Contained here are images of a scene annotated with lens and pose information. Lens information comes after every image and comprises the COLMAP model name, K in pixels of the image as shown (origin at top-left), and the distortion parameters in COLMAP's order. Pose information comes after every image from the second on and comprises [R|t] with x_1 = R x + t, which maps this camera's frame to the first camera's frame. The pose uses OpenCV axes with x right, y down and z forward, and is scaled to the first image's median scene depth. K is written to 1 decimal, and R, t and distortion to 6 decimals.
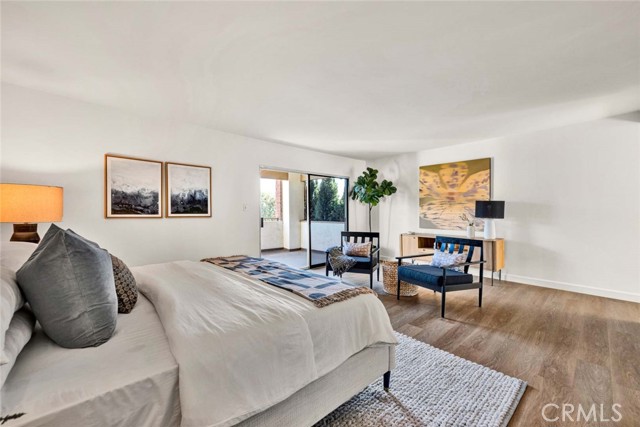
lens RADIAL K [[262.8, 0, 321.0], [0, 262.8, 206.0], [0, 0, 1]] dist [0.000267, -0.000007]
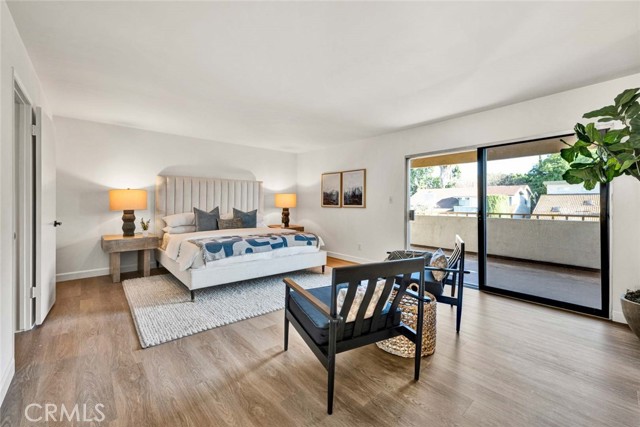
lens RADIAL K [[262.8, 0, 321.0], [0, 262.8, 206.0], [0, 0, 1]] dist [0.000267, -0.000007]
pose [[-0.026215, 0.010013, -0.999606, 1.020189], [0.020908, 0.999737, 0.009466, 0.019122], [0.999438, -0.020652, -0.026417, 0.970420]]
